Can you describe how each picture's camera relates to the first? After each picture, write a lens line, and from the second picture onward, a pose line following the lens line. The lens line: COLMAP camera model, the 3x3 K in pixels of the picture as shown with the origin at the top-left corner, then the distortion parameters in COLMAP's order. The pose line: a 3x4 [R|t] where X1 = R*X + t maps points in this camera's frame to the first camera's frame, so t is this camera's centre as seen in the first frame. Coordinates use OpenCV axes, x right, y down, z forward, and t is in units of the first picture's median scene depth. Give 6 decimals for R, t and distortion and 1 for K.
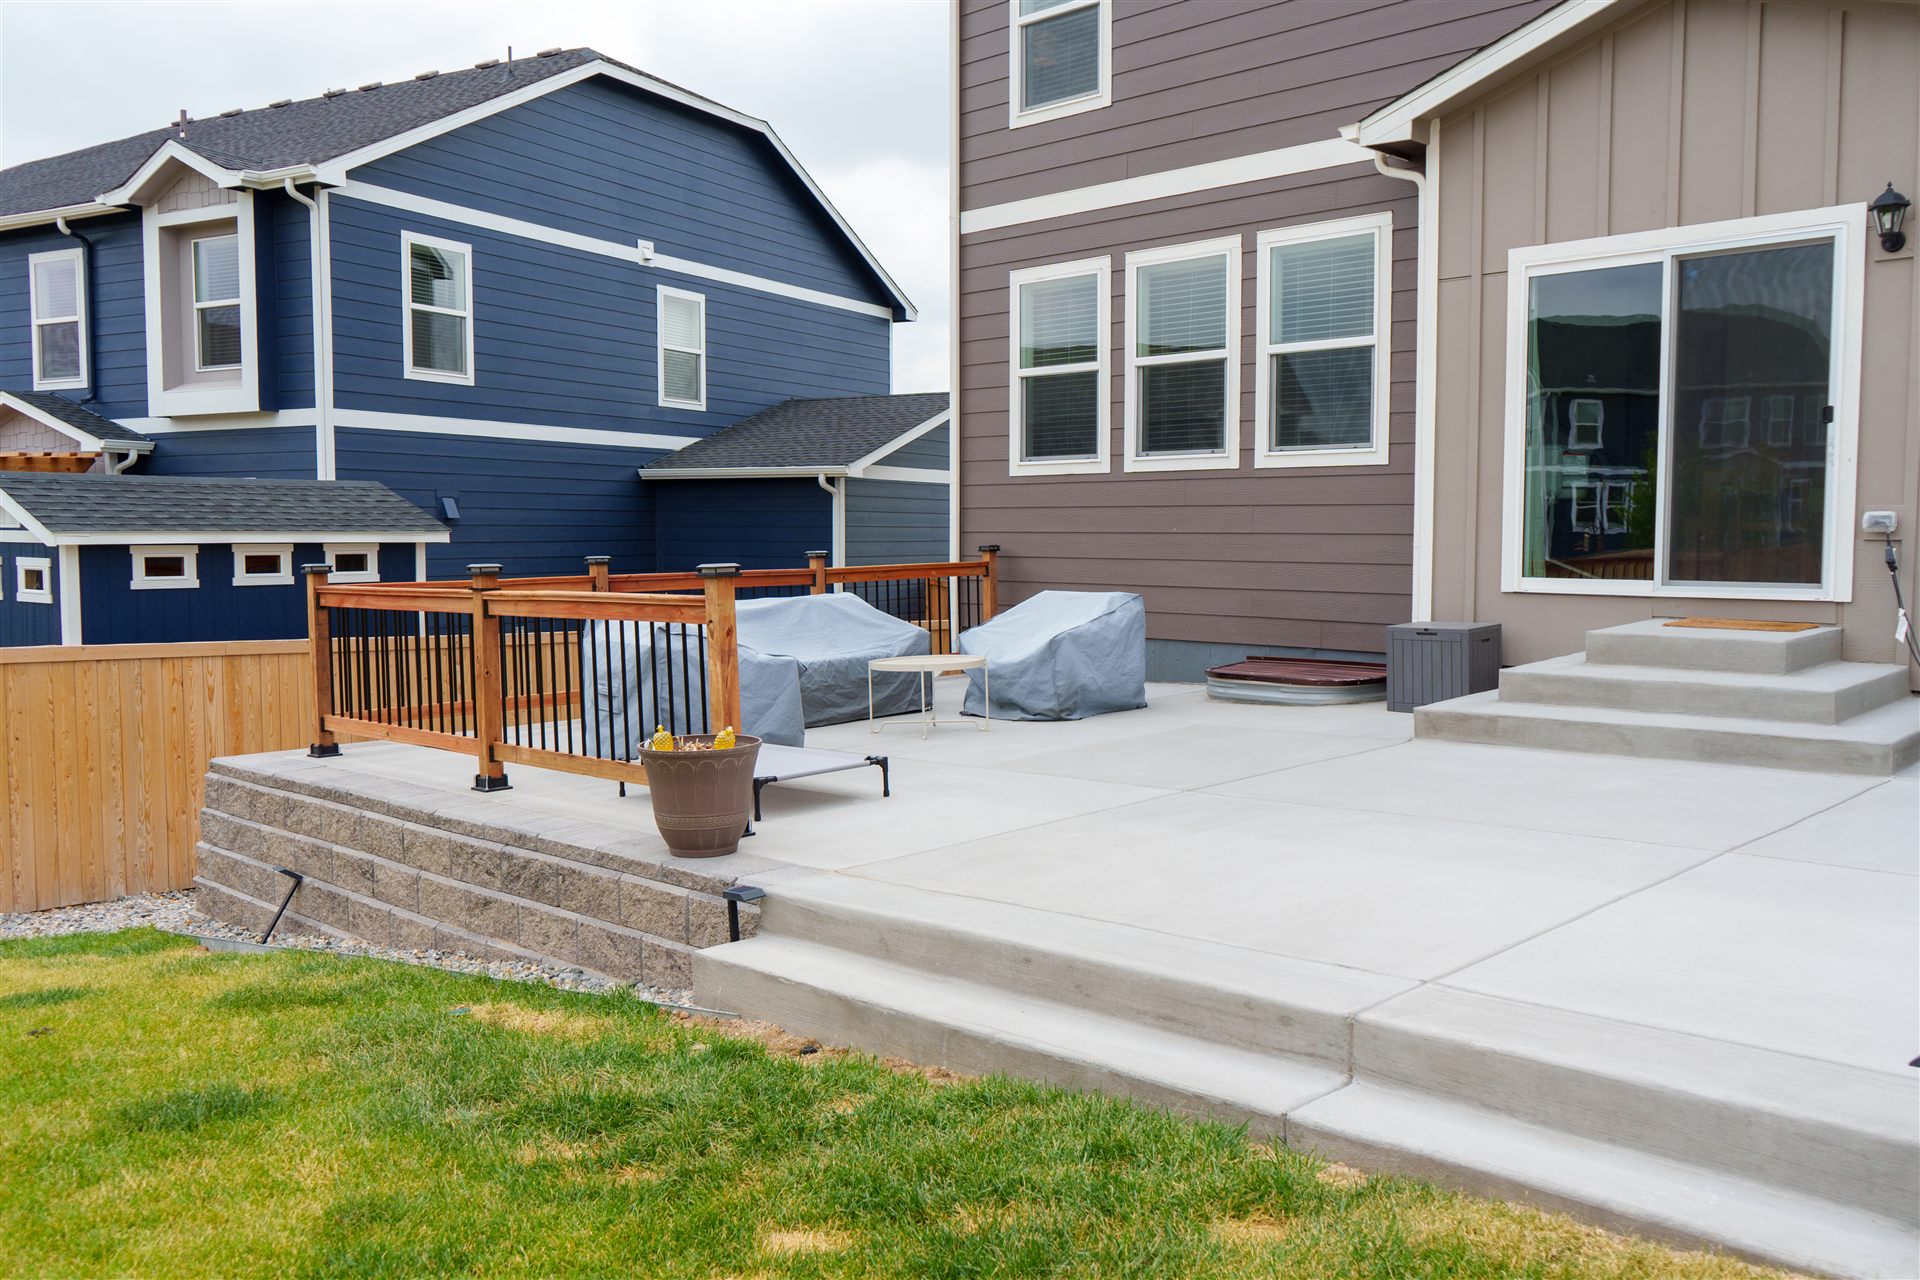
lens RADIAL K [[1573.1, 0, 961.5], [0, 1573.1, 635.0], [0, 0, 1]] dist [-0.031752, 0.005594]
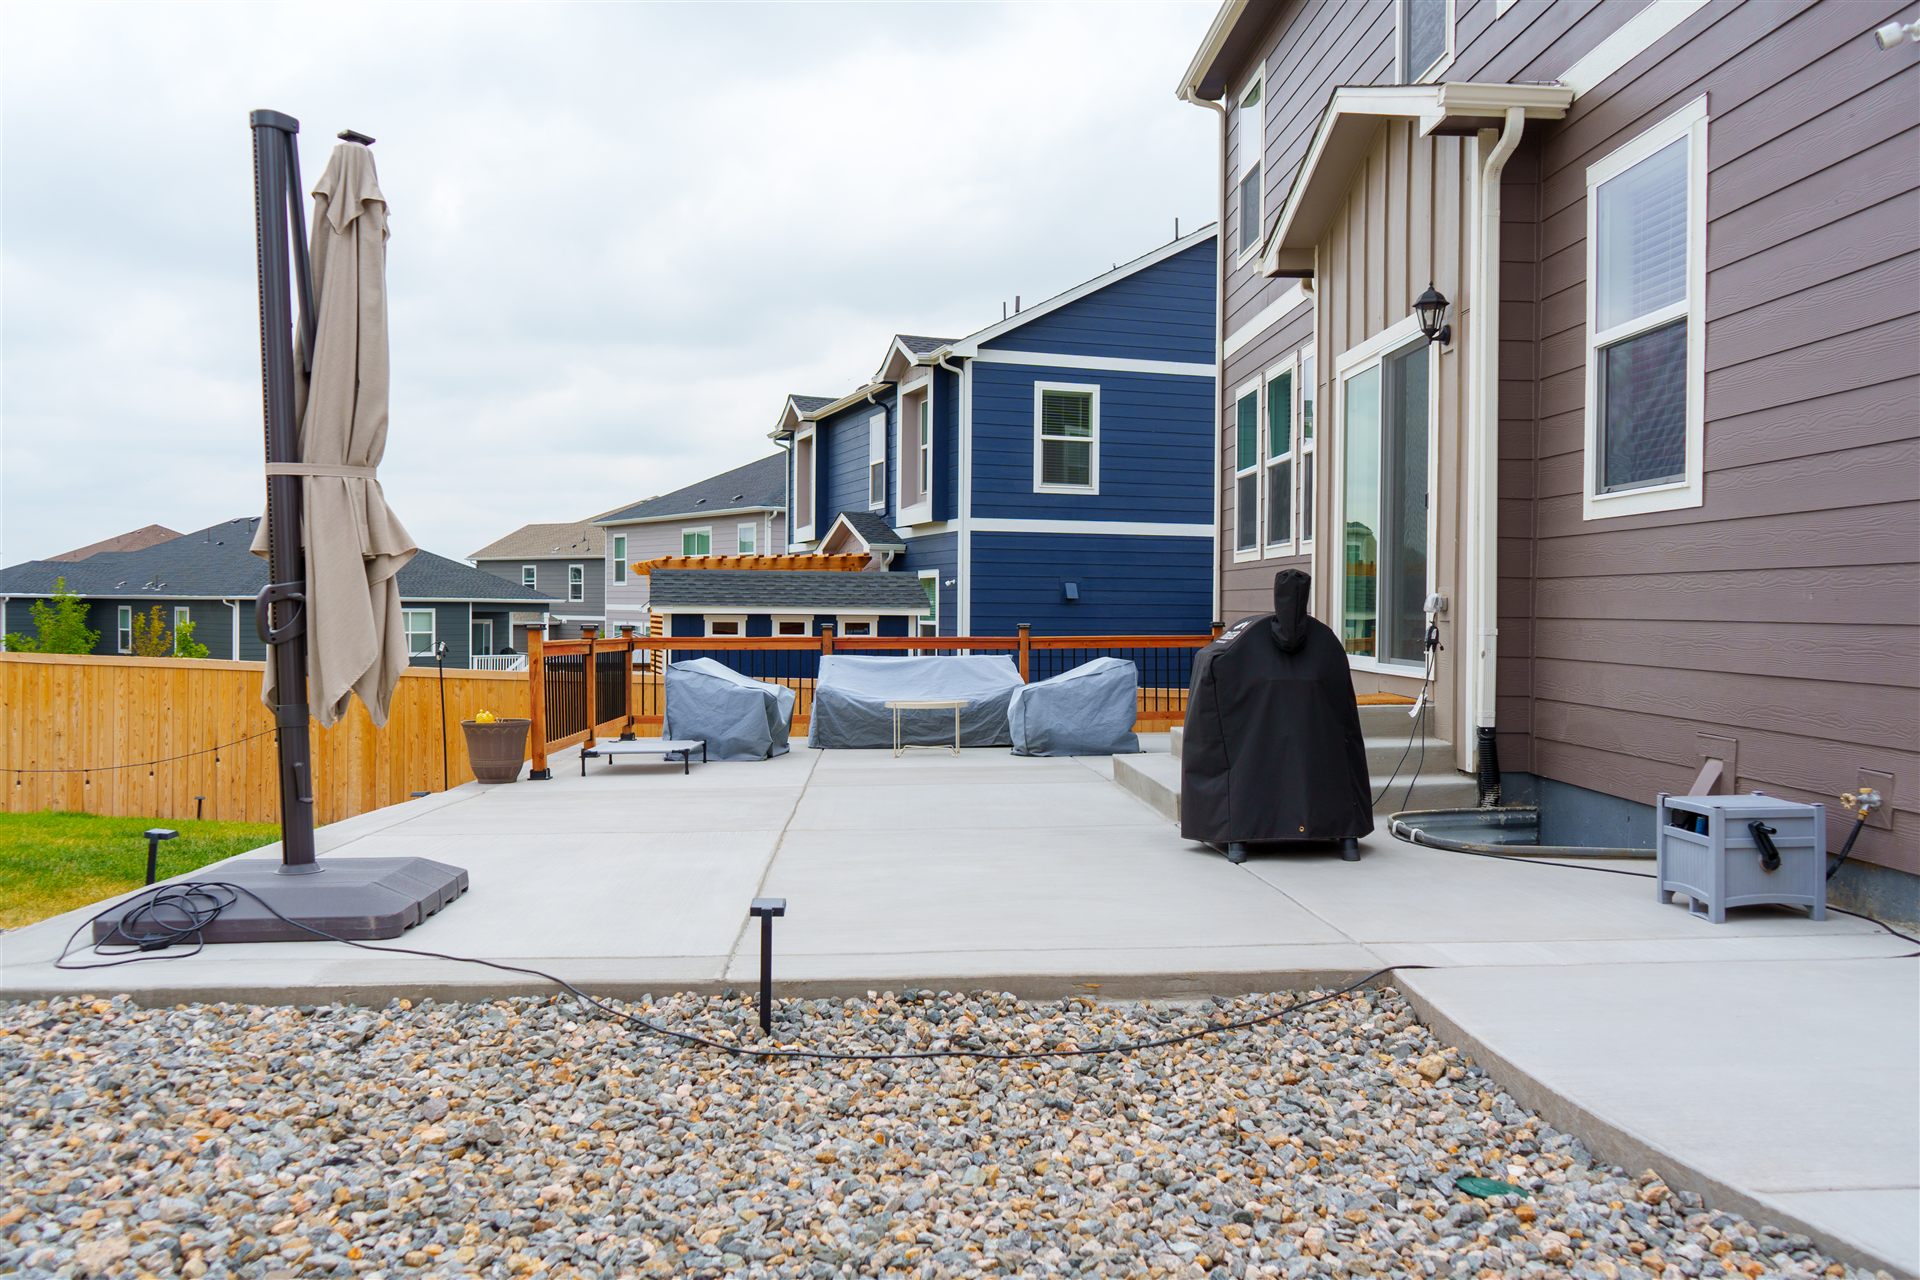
lens RADIAL K [[1573.1, 0, 961.8], [0, 1573.1, 643.4], [0, 0, 1]] dist [-0.031752, 0.005594]
pose [[0.708992, 0.022211, -0.704867, 0.733571], [-0.053370, 0.998327, -0.022224, -0.005147], [0.703194, 0.053376, 0.708992, 0.029564]]
